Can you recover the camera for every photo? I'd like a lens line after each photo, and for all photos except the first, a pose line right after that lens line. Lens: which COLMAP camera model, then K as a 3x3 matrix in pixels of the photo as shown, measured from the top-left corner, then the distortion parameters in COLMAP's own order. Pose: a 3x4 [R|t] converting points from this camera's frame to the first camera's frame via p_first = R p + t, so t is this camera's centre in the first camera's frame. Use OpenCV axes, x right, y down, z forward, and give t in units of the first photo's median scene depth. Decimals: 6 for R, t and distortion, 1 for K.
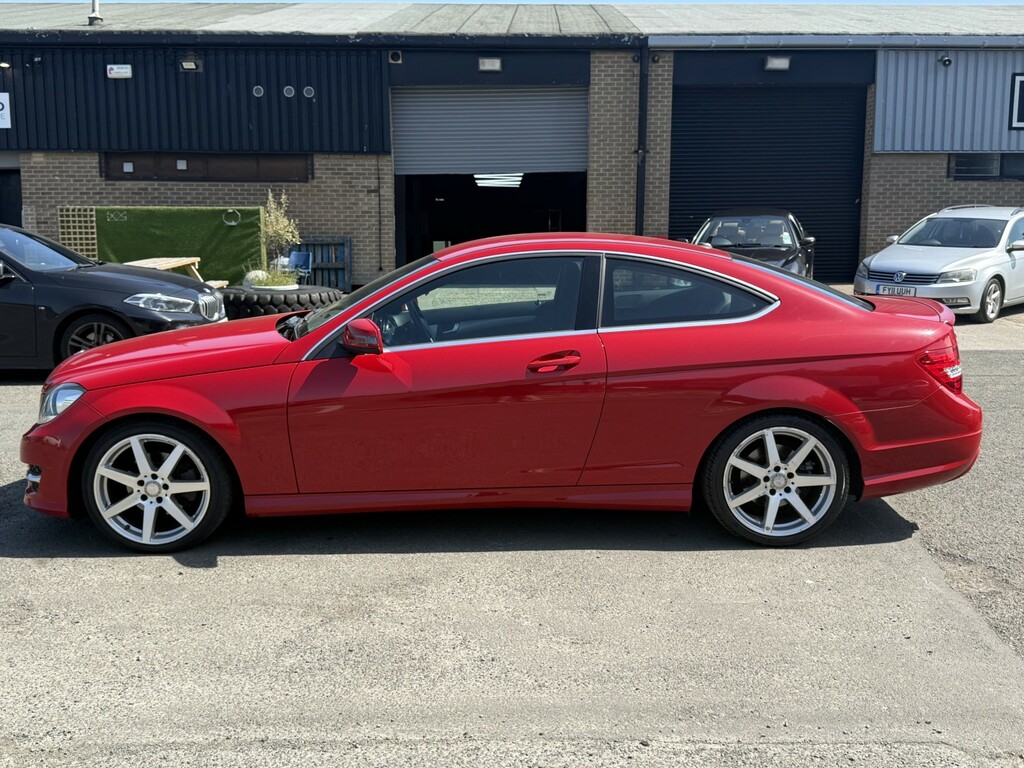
lens RADIAL K [[997.5, 0, 516.0], [0, 997.5, 383.6], [0, 0, 1]] dist [0.088663, -0.206413]
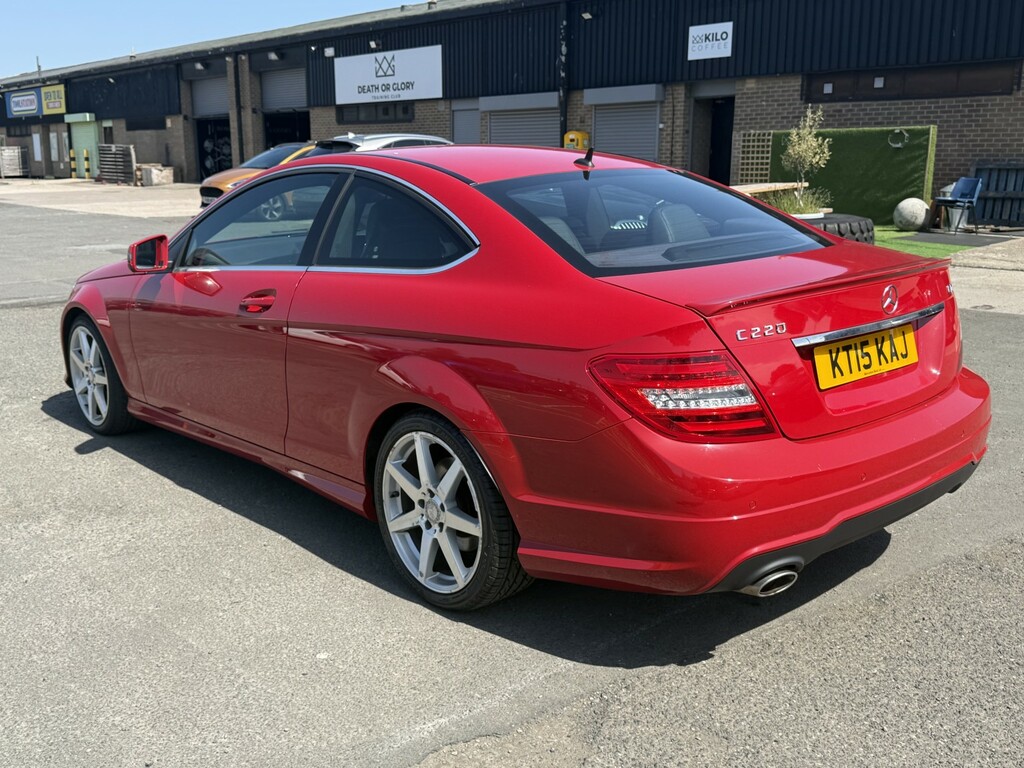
lens RADIAL K [[997.5, 0, 516.0], [0, 997.5, 383.6], [0, 0, 1]] dist [0.088663, -0.206413]
pose [[0.648979, 0.162487, -0.743252, 0.195555], [-0.110078, 0.986702, 0.119594, -0.018814], [0.752801, 0.004202, 0.658235, 0.147195]]
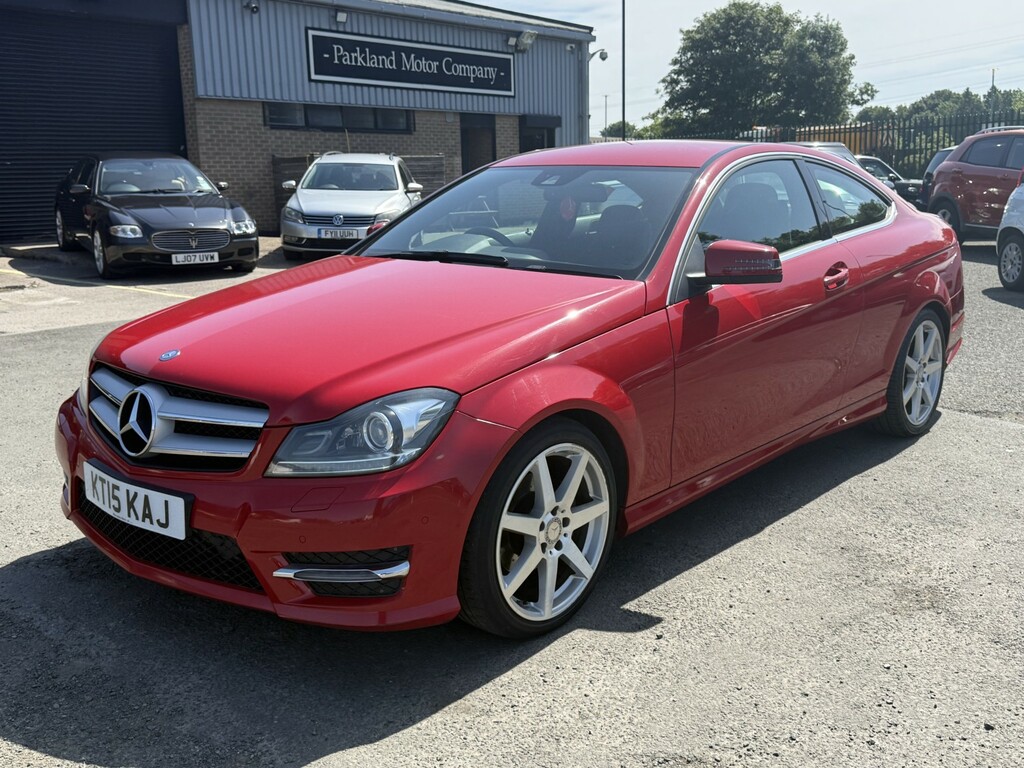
lens RADIAL K [[997.5, 0, 516.0], [0, 997.5, 383.6], [0, 0, 1]] dist [0.088663, -0.206413]
pose [[0.679577, -0.153260, 0.717416, -0.196250], [0.124736, 0.987834, 0.092872, -0.011441], [-0.722922, 0.026374, 0.690426, 0.140744]]
